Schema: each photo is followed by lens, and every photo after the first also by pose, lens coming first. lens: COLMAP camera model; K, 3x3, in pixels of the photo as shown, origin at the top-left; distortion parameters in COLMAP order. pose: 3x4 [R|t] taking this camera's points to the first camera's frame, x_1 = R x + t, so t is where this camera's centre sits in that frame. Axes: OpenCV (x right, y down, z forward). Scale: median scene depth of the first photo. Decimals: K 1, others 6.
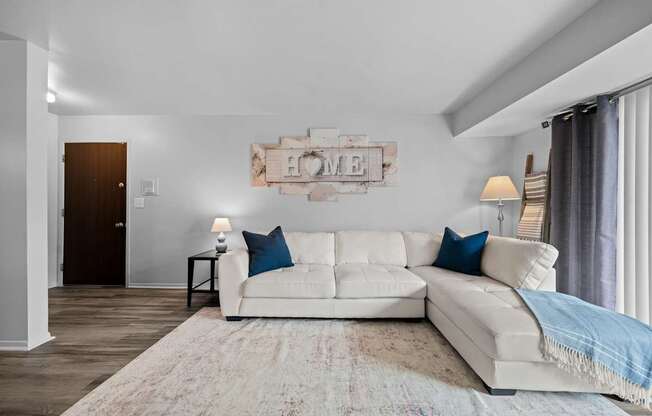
lens RADIAL K [[226.0, 0, 330.0], [0, 226.0, 211.1], [0, 0, 1]] dist [-0.000186, -0.000100]
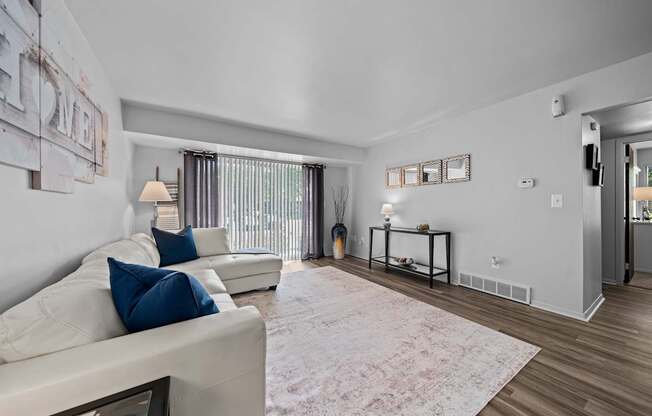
lens RADIAL K [[226.0, 0, 330.0], [0, 226.0, 211.1], [0, 0, 1]] dist [-0.000186, -0.000100]
pose [[-0.569723, -0.014070, 0.821717, -1.069720], [0.008066, 0.999710, 0.022710, -0.023687], [-0.821797, 0.019567, -0.569444, 1.324035]]
